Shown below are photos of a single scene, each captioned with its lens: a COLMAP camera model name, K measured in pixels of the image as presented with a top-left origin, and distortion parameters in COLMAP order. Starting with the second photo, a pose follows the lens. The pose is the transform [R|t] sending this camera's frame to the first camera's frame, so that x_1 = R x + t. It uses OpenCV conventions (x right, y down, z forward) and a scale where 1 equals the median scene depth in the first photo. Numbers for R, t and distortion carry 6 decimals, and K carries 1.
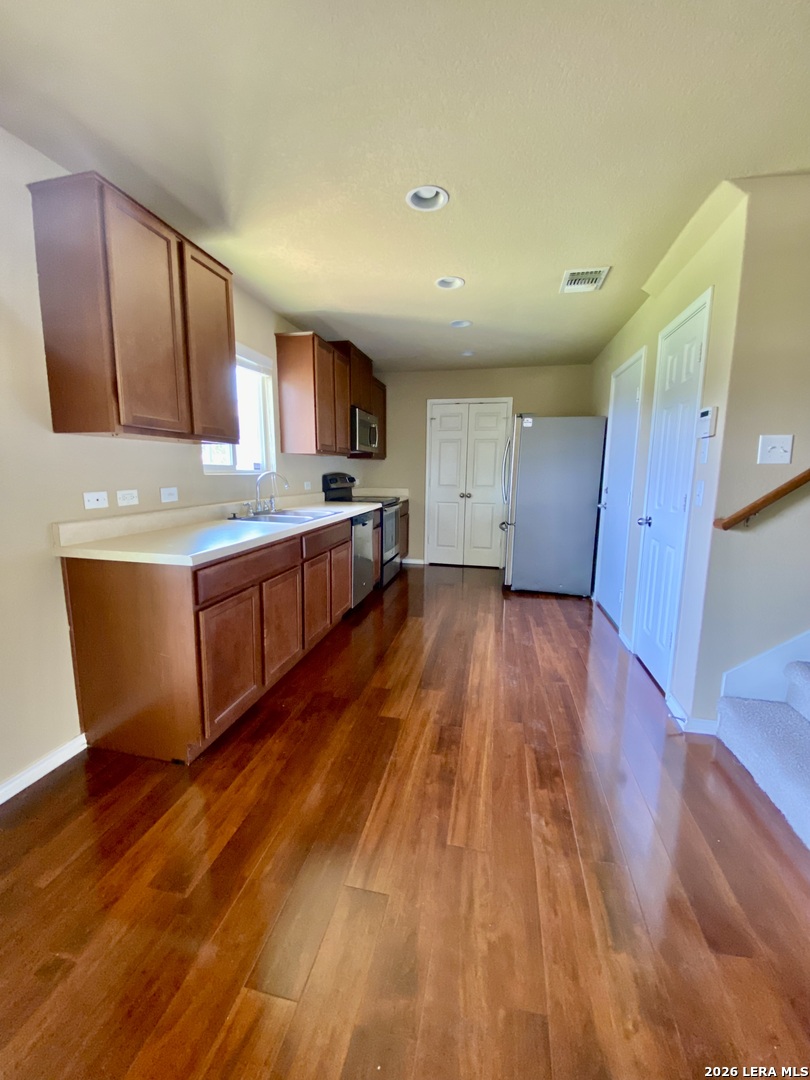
lens RADIAL K [[436.3, 0, 405.0], [0, 436.3, 540.0], [0, 0, 1]] dist [0.051215, -0.039561]
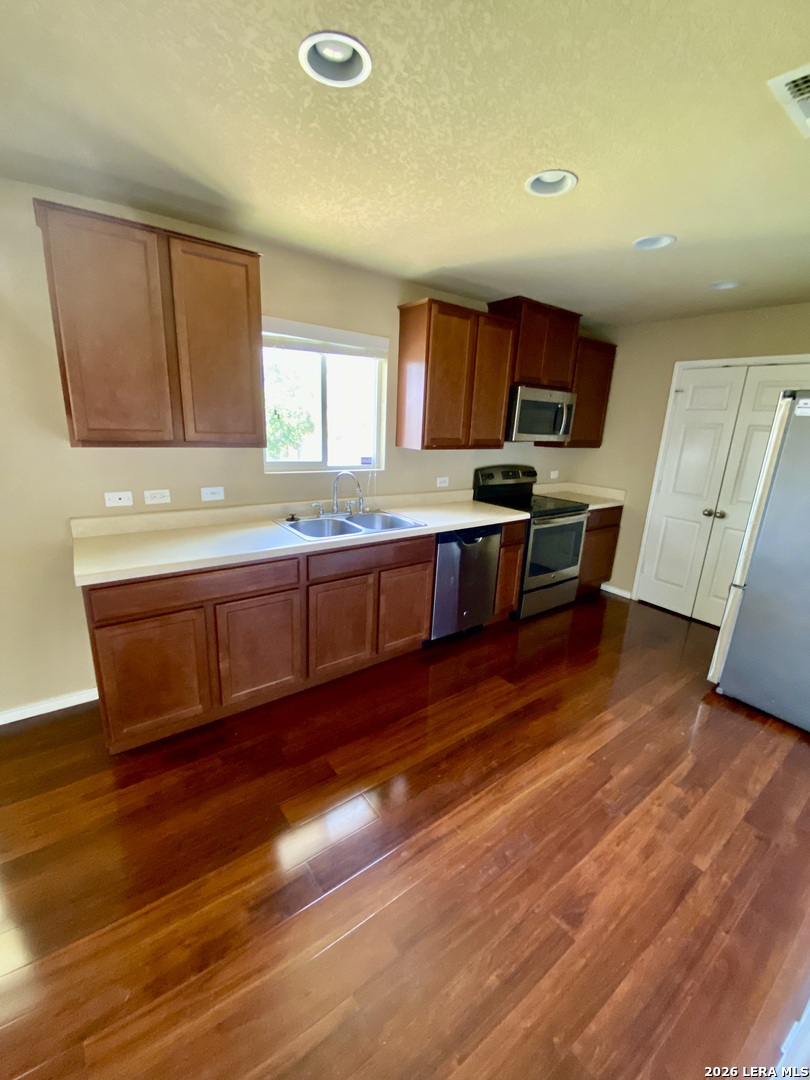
lens RADIAL K [[436.3, 0, 405.0], [0, 436.3, 540.0], [0, 0, 1]] dist [0.051215, -0.039561]
pose [[0.749914, 0.196612, -0.631642, 0.348679], [-0.141882, 0.980396, 0.136720, -0.144260], [0.646141, -0.012909, 0.763109, 0.353759]]
